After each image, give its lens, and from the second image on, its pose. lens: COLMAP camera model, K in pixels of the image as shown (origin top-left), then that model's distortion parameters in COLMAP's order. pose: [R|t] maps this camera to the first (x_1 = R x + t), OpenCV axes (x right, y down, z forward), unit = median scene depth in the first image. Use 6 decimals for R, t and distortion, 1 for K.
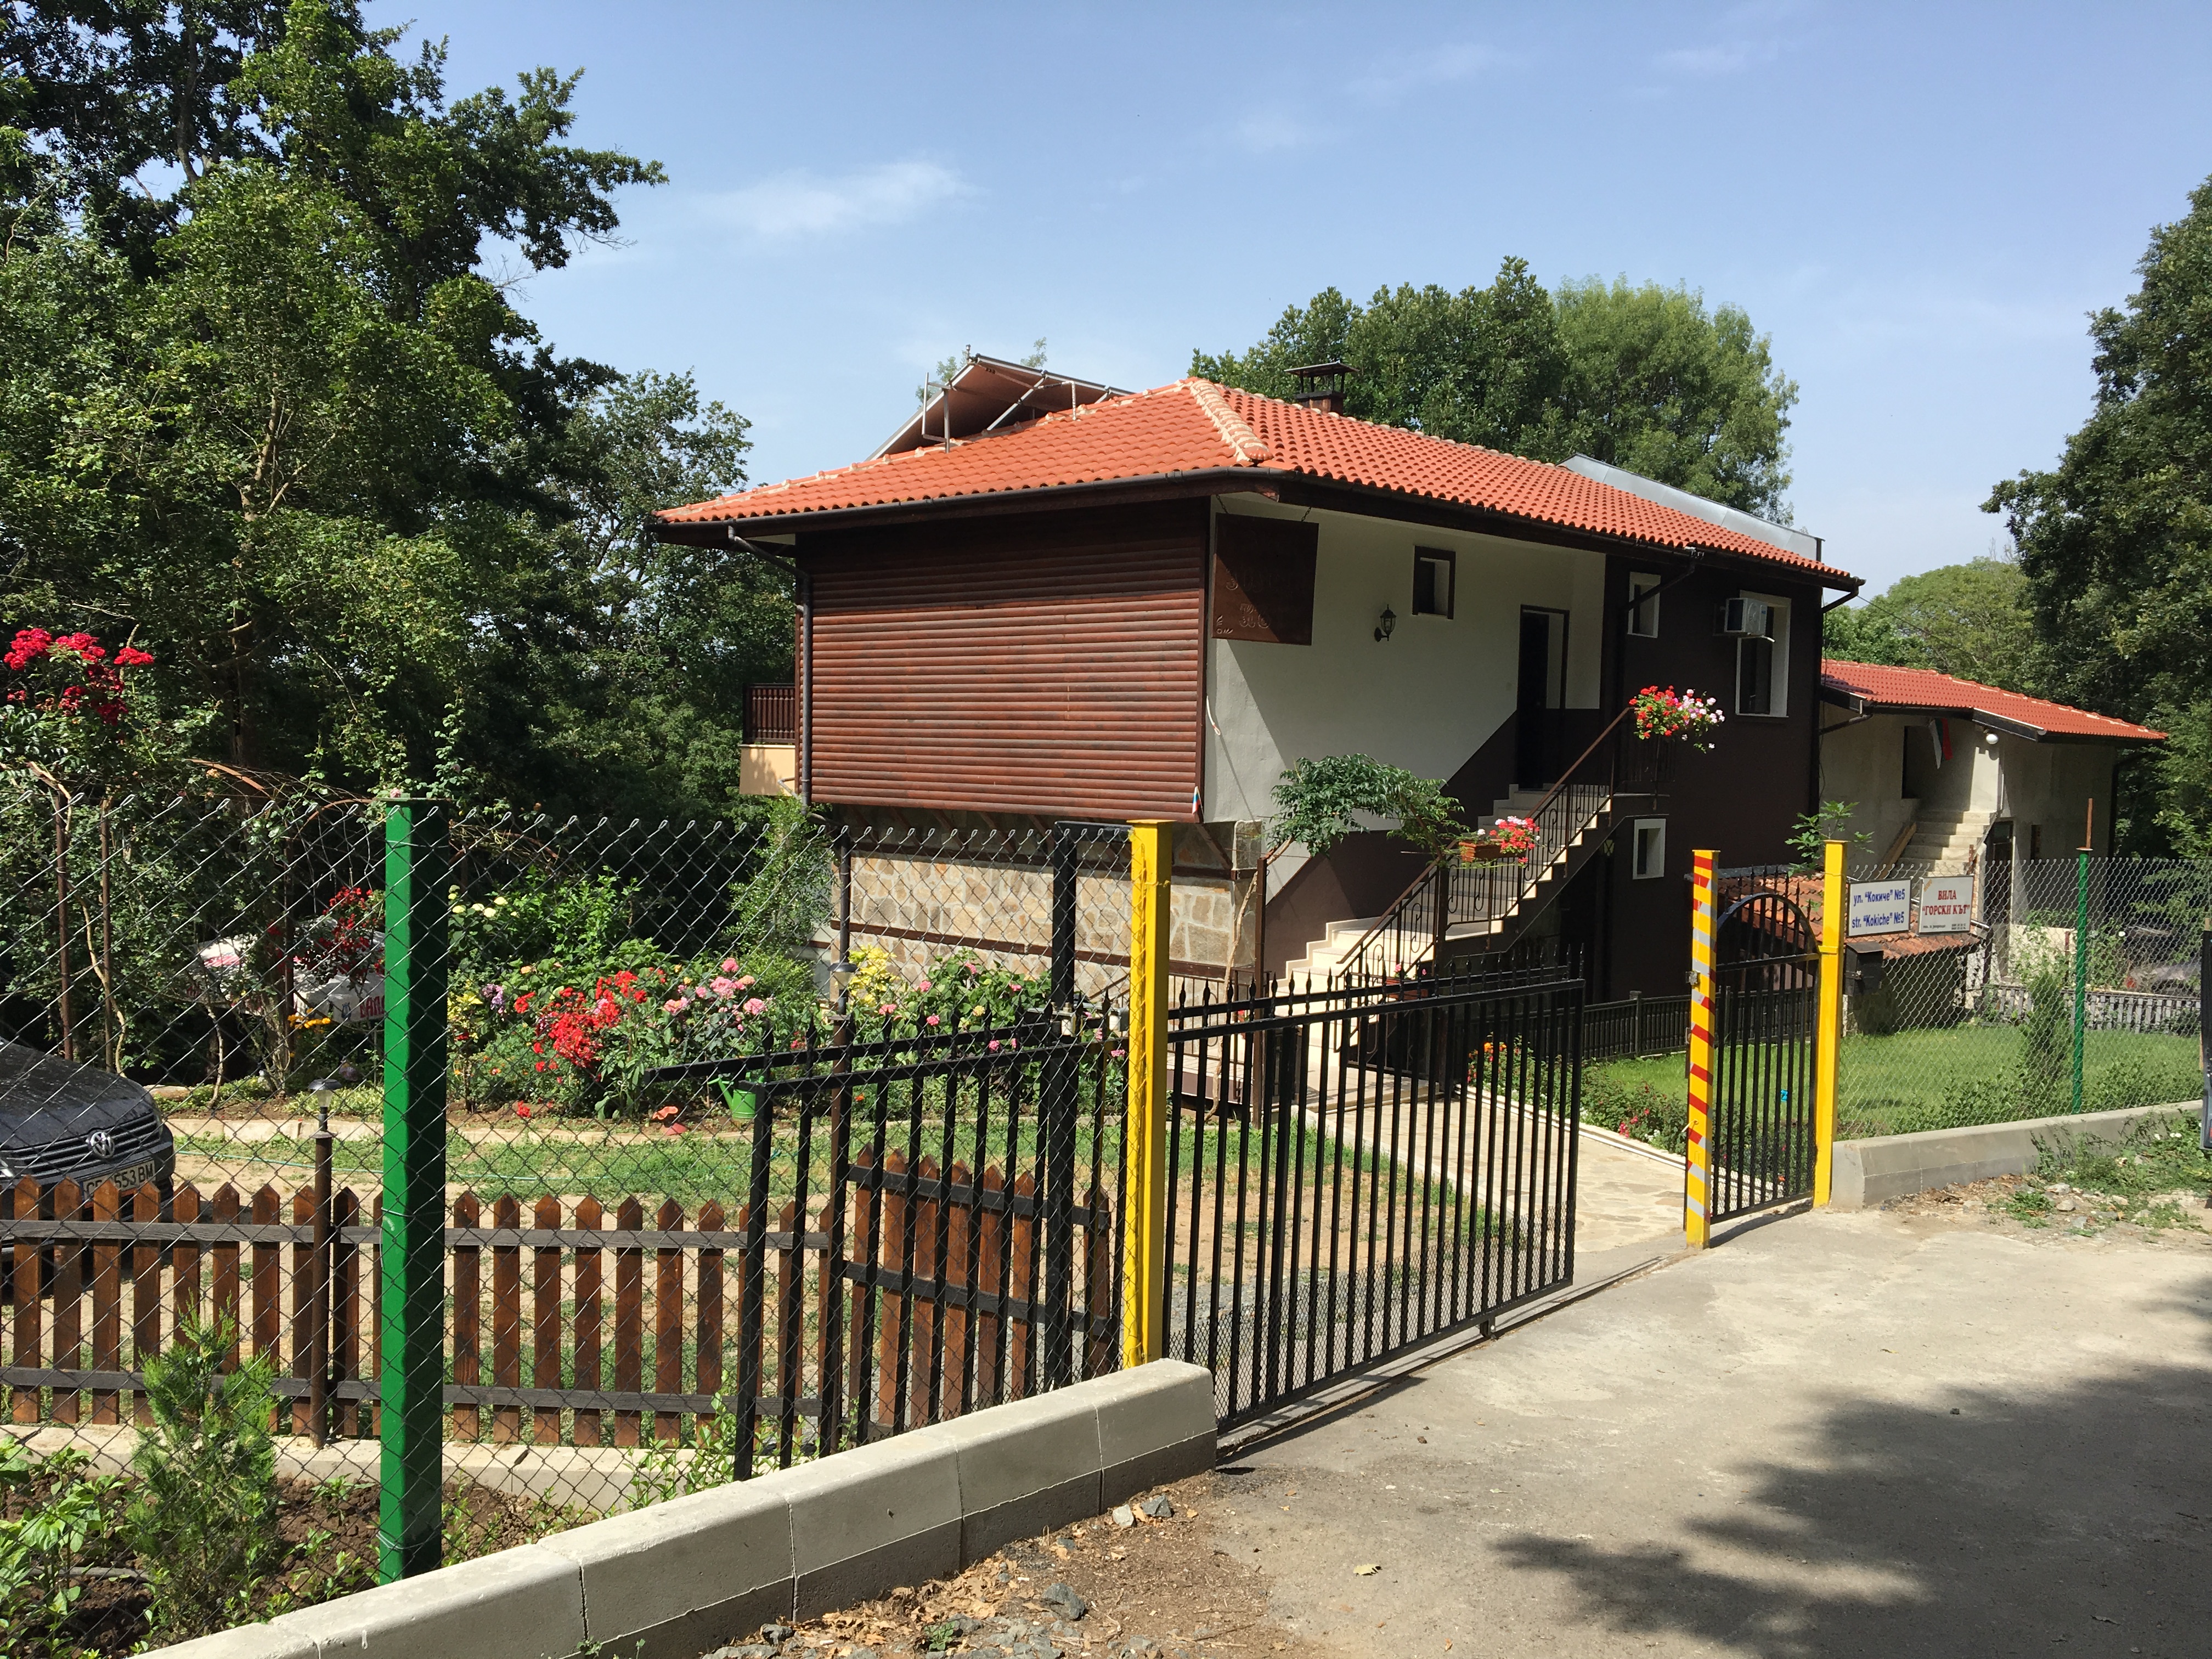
lens RADIAL K [[1883.0, 0, 1106.0], [0, 1883.0, 829.5], [0, 0, 1]] dist [0.072905, -0.111370]
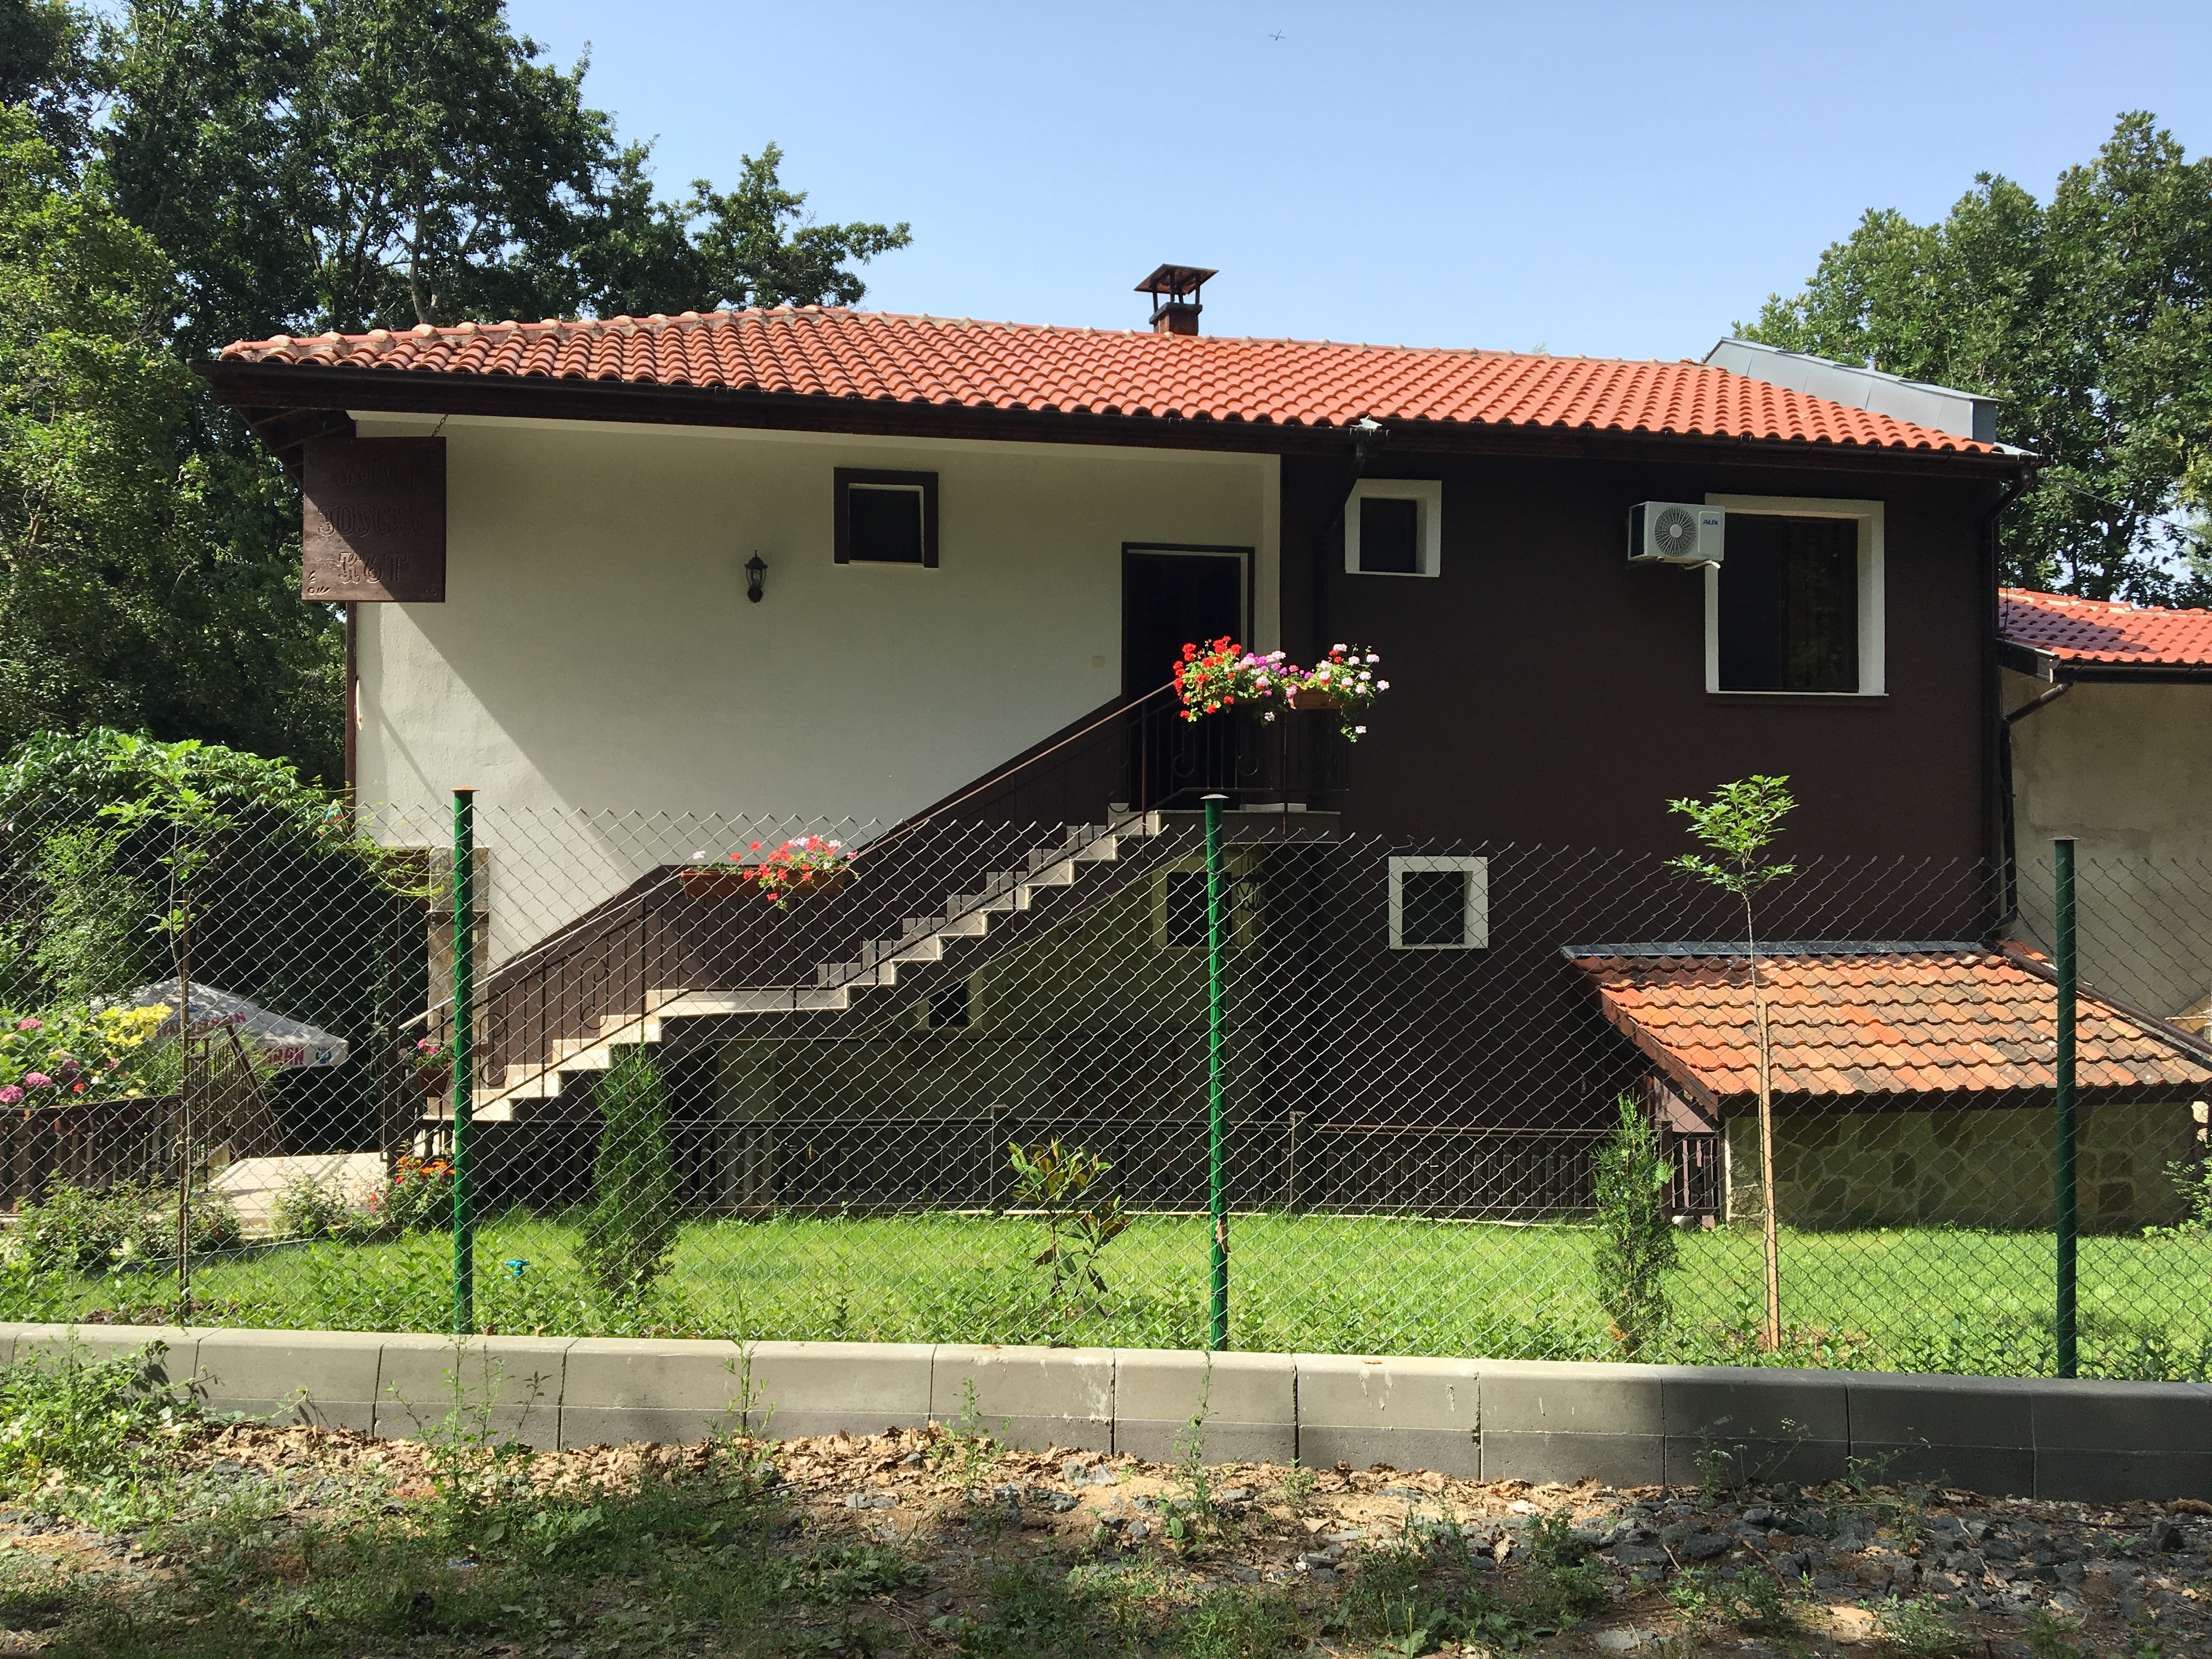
lens RADIAL K [[1883.0, 0, 1106.0], [0, 1883.0, 829.5], [0, 0, 1]] dist [0.072905, -0.111370]
pose [[0.819378, -0.030191, -0.572457, 0.566578], [-0.009689, 0.997740, -0.066488, 0.028825], [0.573171, 0.060025, 0.817234, 0.416945]]
